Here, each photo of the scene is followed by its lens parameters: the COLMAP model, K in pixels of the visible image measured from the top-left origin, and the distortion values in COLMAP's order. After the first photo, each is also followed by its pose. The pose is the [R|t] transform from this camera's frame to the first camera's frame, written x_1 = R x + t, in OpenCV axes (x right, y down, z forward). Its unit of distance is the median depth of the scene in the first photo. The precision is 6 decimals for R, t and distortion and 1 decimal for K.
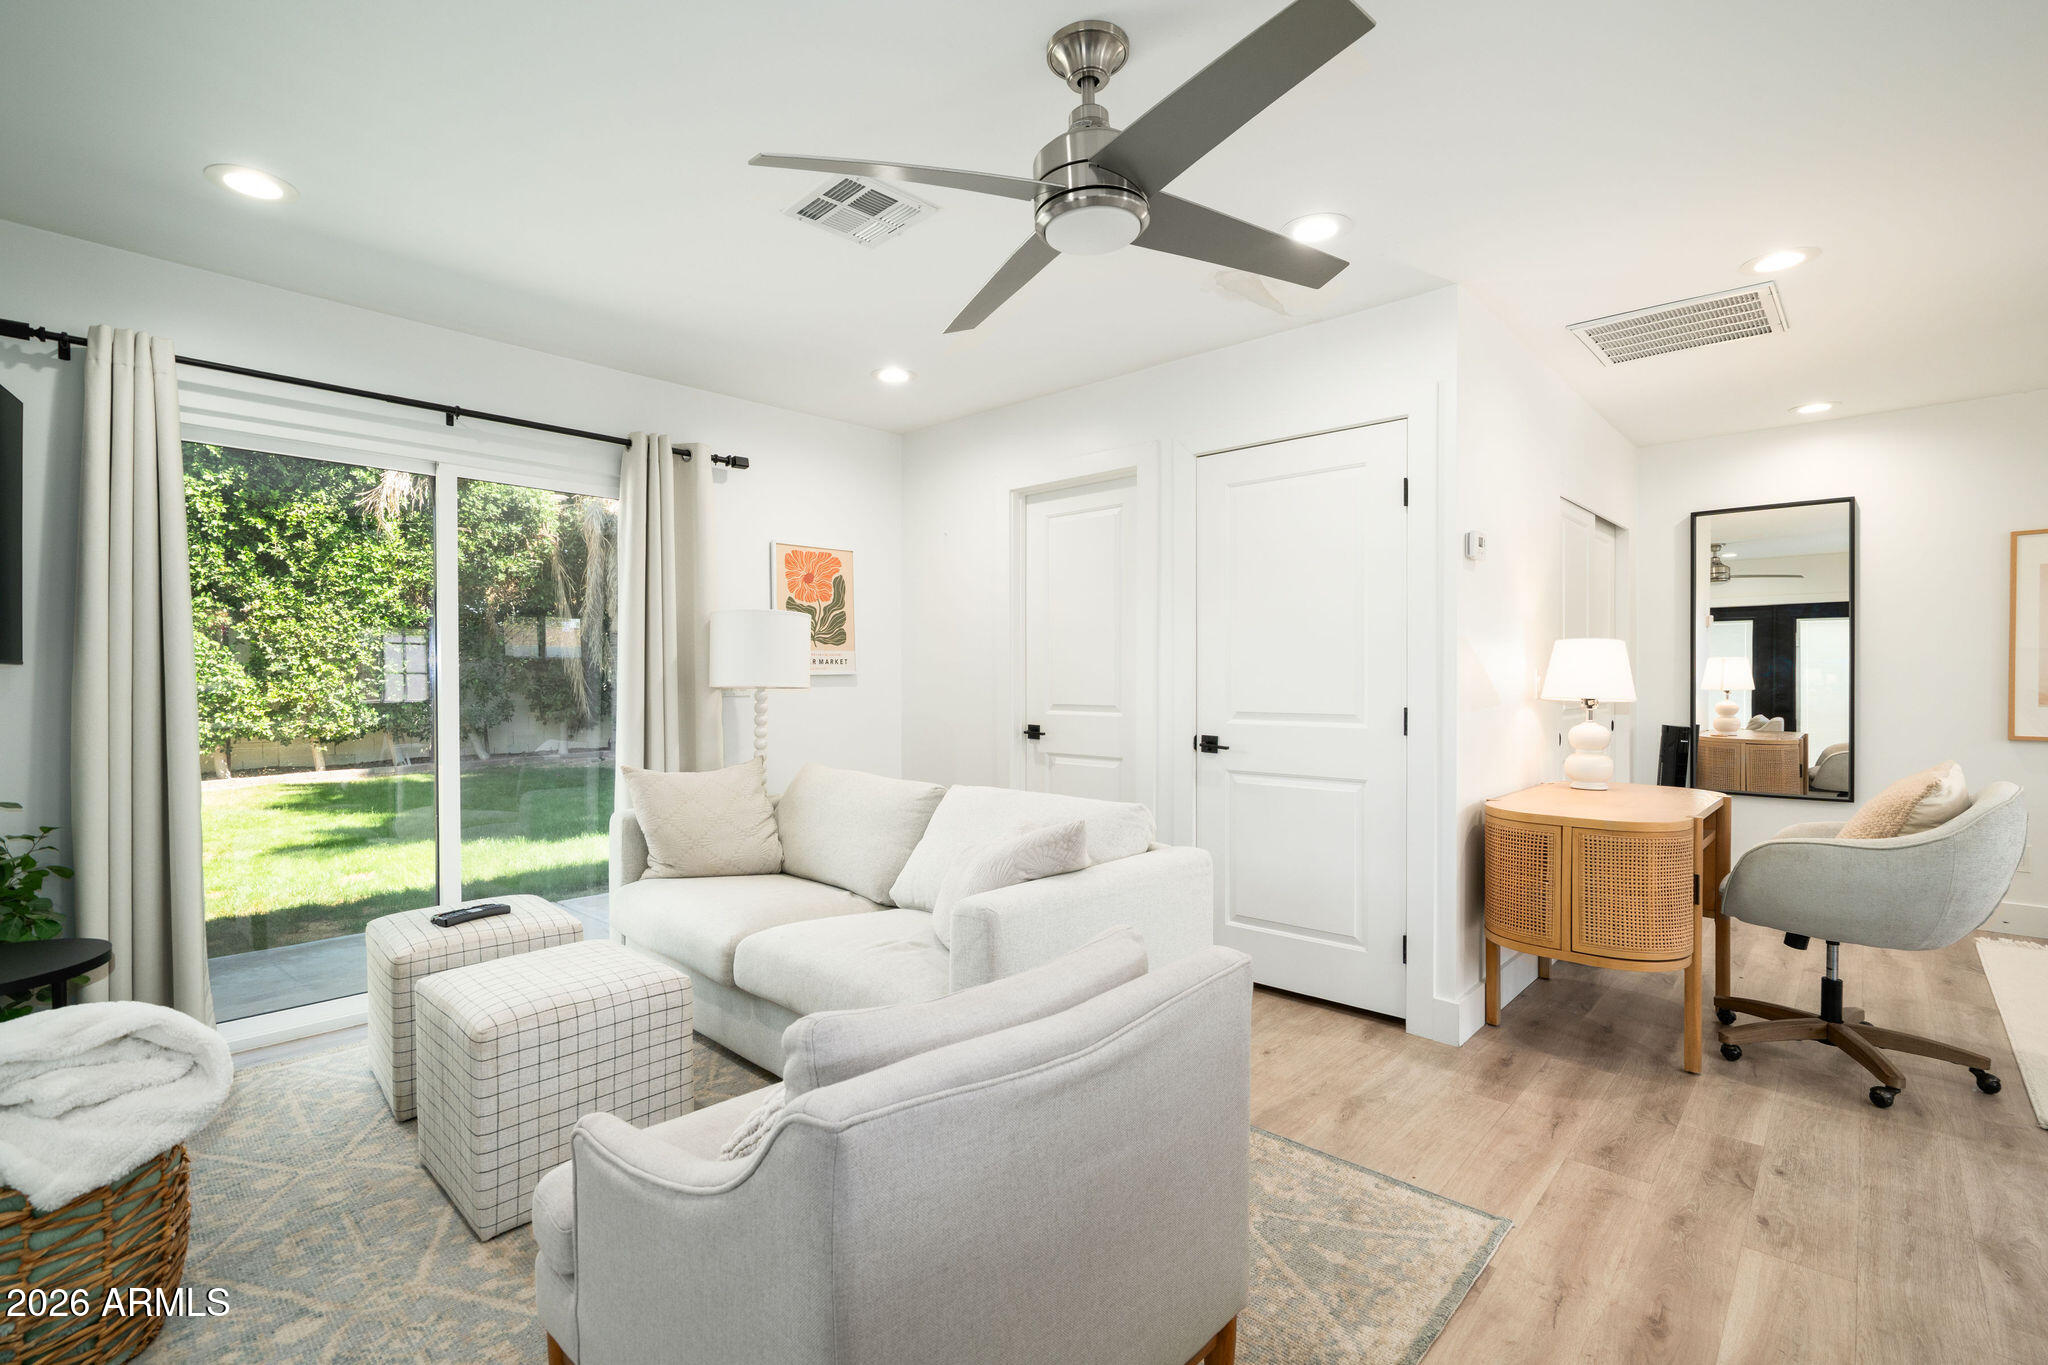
lens RADIAL K [[915.5, 0, 1008.5], [0, 915.5, 681.0], [0, 0, 1]] dist [-0.001493, 0.000396]
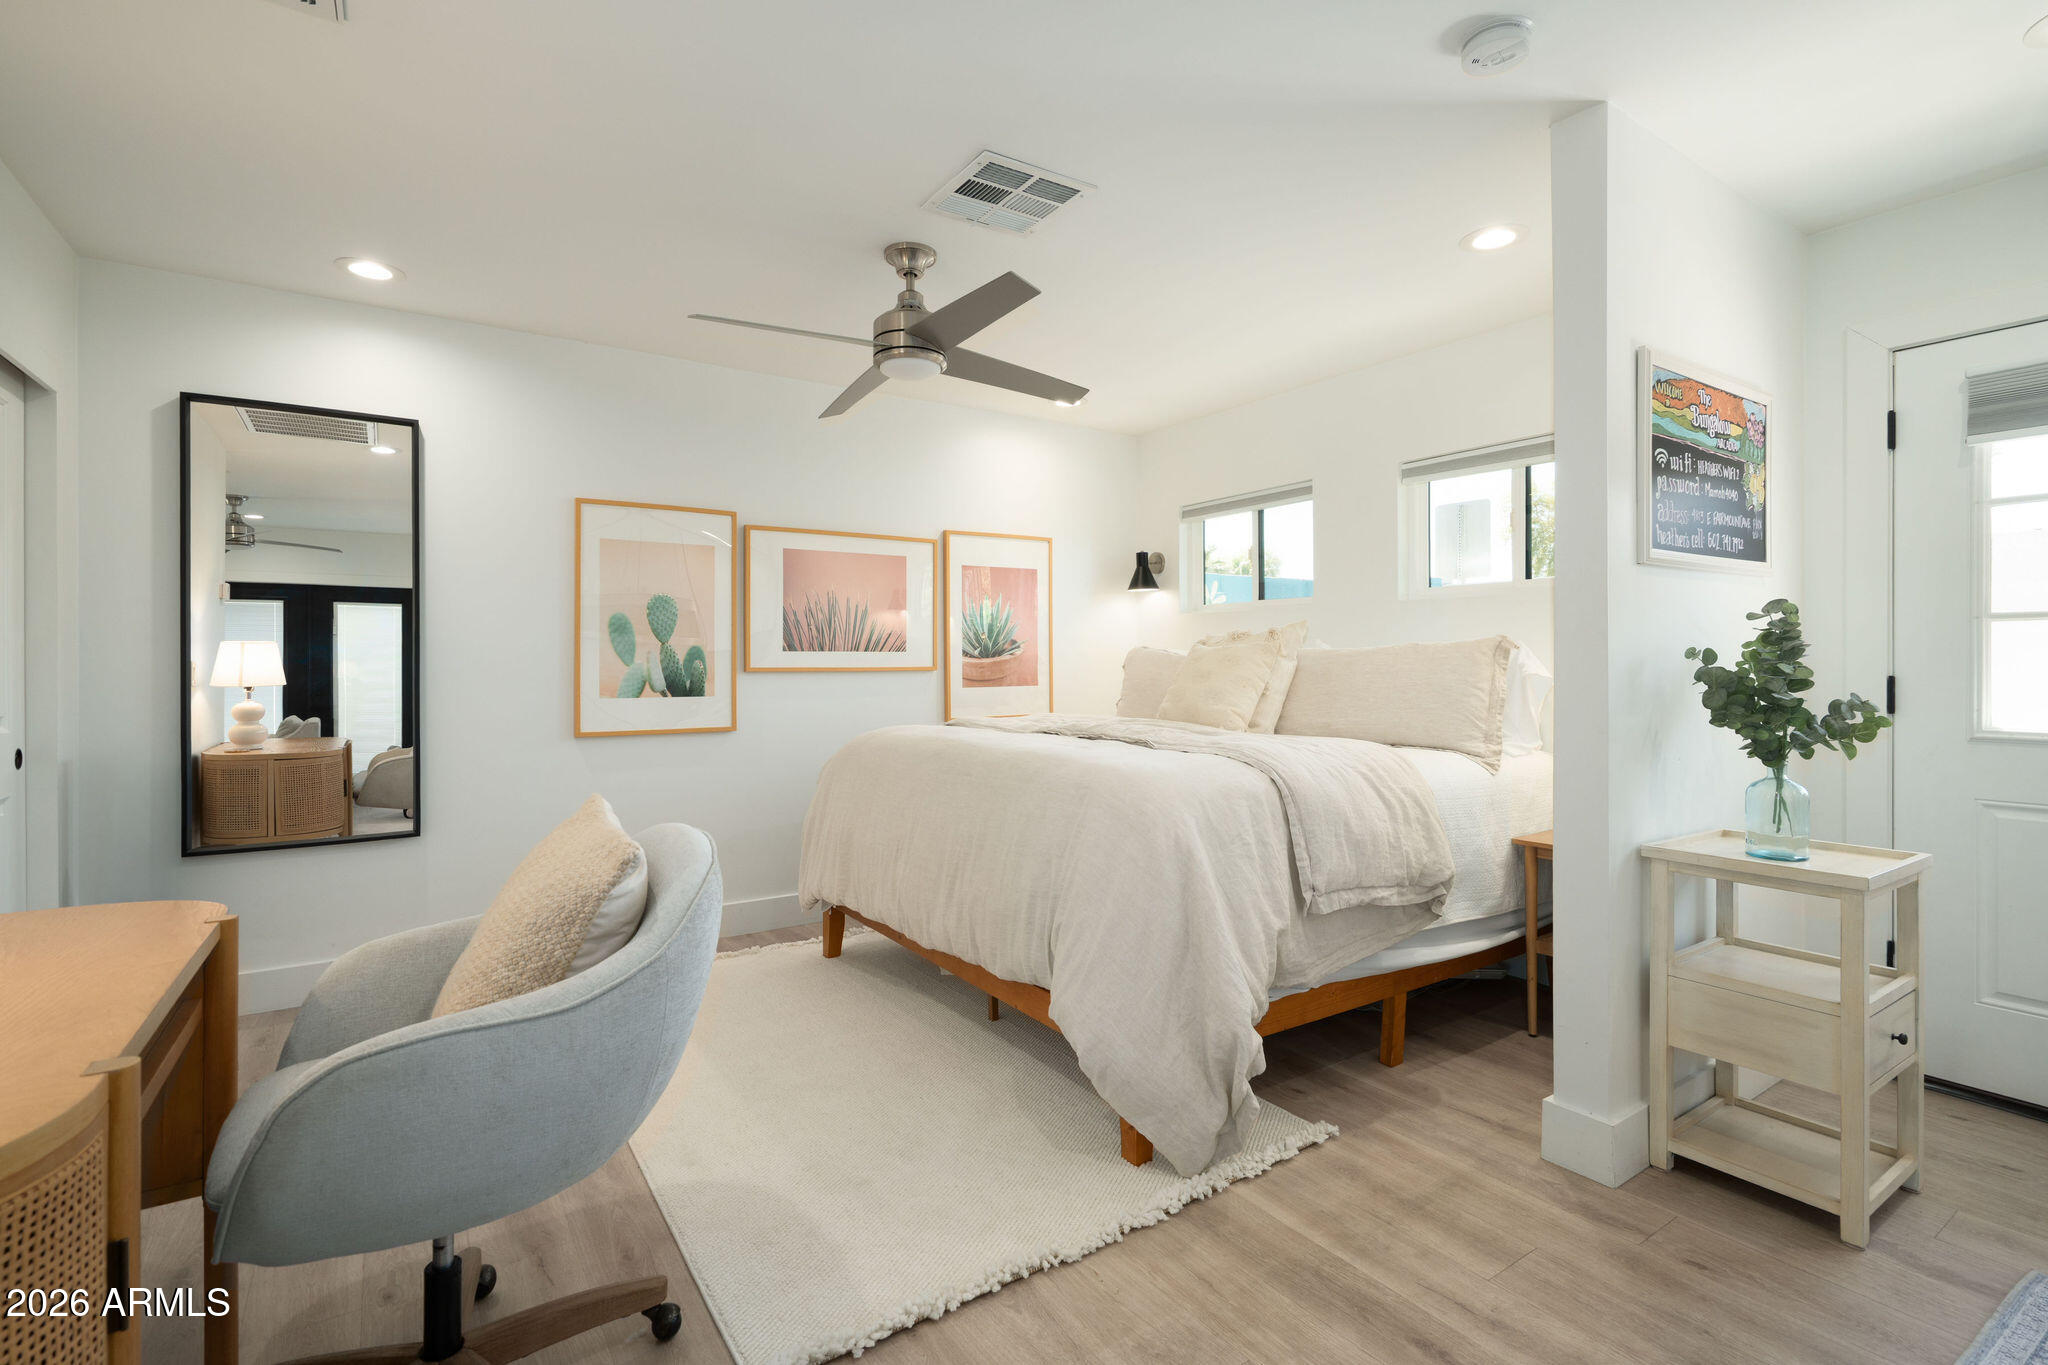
lens RADIAL K [[939.3, 0, 1020.9], [0, 939.3, 666.7], [0, 0, 1]] dist [0.003414, 0.000591]
pose [[0.222717, 0.005578, 0.974867, 0.292117], [0.009694, 0.999922, -0.007936, 0.007754], [-0.974835, 0.011218, 0.222645, 0.356316]]
